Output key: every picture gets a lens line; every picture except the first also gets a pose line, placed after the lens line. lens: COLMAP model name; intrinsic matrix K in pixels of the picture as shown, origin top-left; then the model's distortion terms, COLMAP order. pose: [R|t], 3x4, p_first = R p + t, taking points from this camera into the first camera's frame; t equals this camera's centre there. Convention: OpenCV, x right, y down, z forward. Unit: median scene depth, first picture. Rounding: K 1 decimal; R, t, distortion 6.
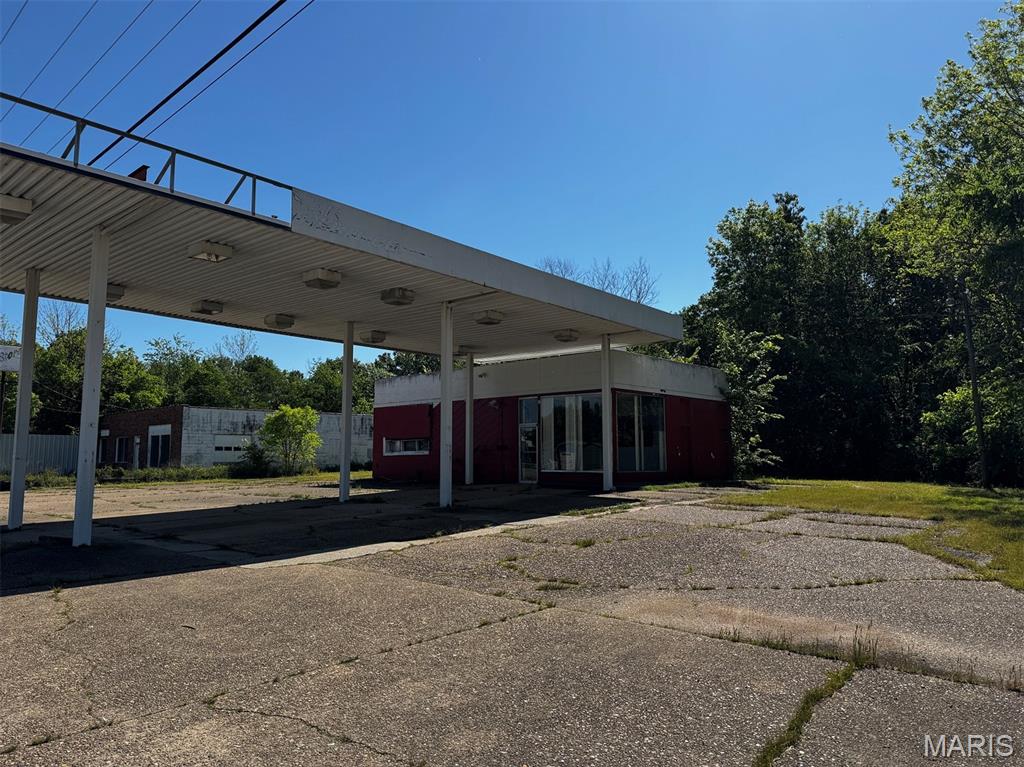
lens RADIAL K [[719.7, 0, 512.0], [0, 719.7, 383.5], [0, 0, 1]] dist [0.100788, -0.099569]
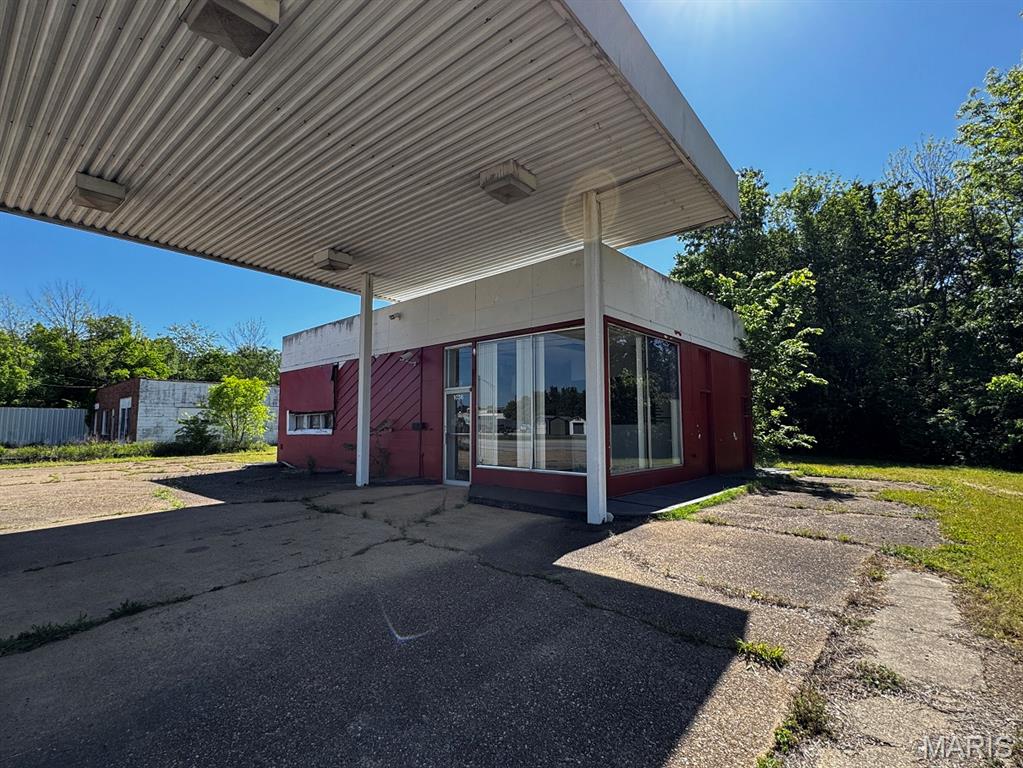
lens RADIAL K [[487.5, 0, 511.5], [0, 487.5, 384.0], [0, 0, 1]] dist [0.000294, 0.000063]
pose [[0.999847, 0.001527, 0.017419, 0.054612], [-0.001817, 0.999860, 0.016661, 0.040971], [-0.017391, -0.016690, 0.999709, 0.524571]]
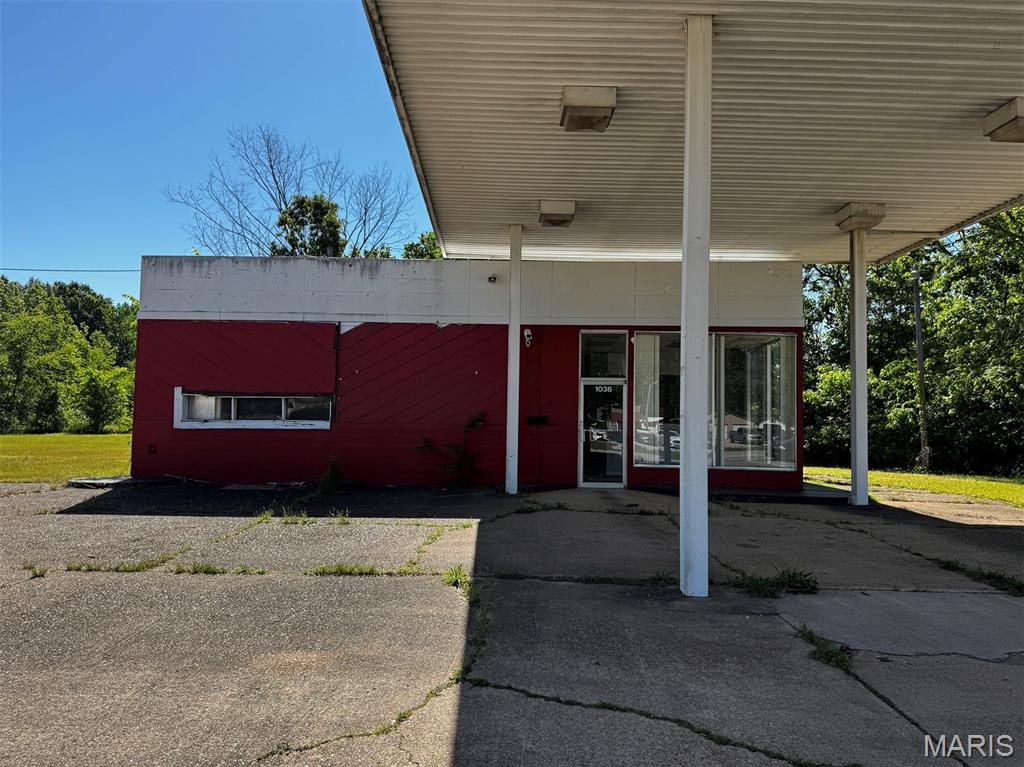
lens RADIAL K [[719.2, 0, 512.0], [0, 719.2, 383.5], [0, 0, 1]] dist [0.027833, -0.003326]
pose [[0.740794, 0.058776, 0.669156, -0.352631], [-0.086145, 0.996252, 0.007860, 0.055223], [-0.666185, -0.063467, 0.743081, 0.576537]]
